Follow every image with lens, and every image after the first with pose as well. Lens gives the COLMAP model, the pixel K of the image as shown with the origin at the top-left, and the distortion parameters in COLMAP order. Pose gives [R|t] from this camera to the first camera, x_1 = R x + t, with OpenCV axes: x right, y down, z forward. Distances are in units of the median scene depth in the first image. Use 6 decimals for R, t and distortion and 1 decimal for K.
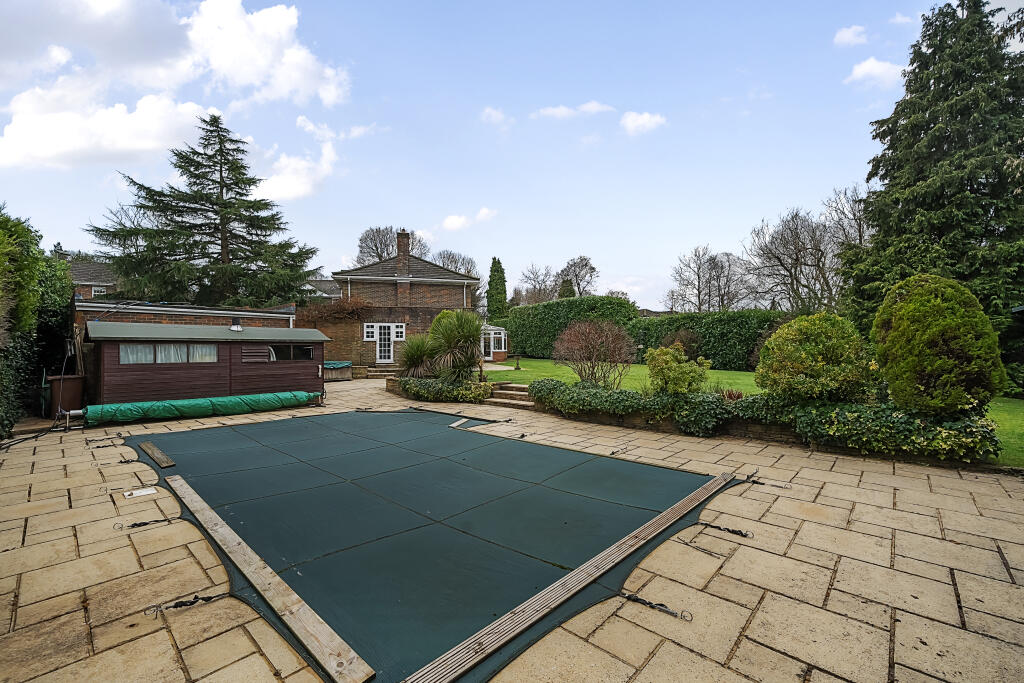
lens RADIAL K [[421.1, 0, 505.8], [0, 421.1, 349.2], [0, 0, 1]] dist [0.002152, 0.000027]
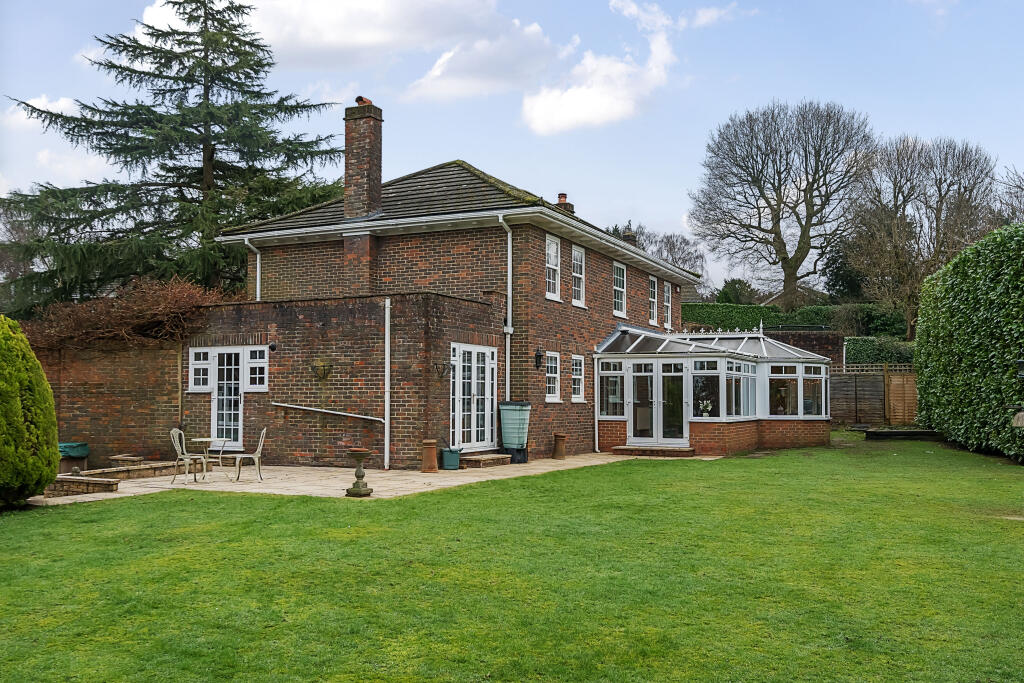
lens RADIAL K [[960.4, 0, 508.3], [0, 960.4, 348.8], [0, 0, 1]] dist [-0.001594, 0.000000]
pose [[0.763615, -0.028495, -0.645043, 0.469033], [-0.006095, 0.998663, -0.051333, -0.016144], [0.645643, 0.043130, 0.762420, 0.494626]]
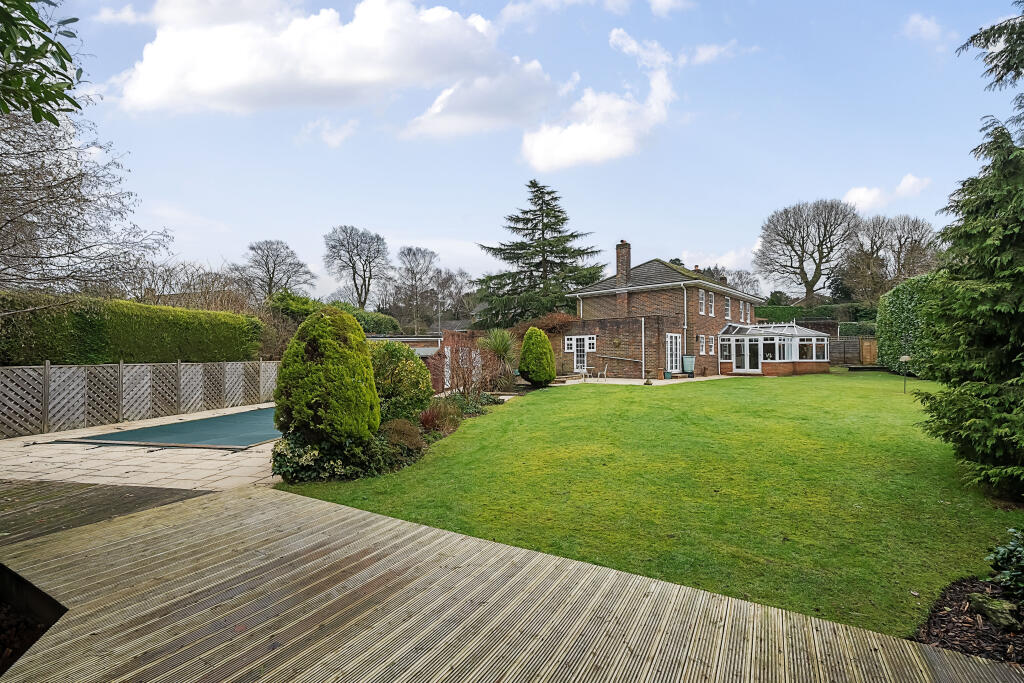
lens RADIAL K [[461.9, 0, 504.8], [0, 461.9, 346.2], [0, 0, 1]] dist [-0.002251, -0.000236]
pose [[0.539410, -0.015585, -0.841899, 0.603768], [0.002089, 0.999850, -0.017170, -0.014648], [0.842041, 0.007503, 0.539362, 0.195871]]
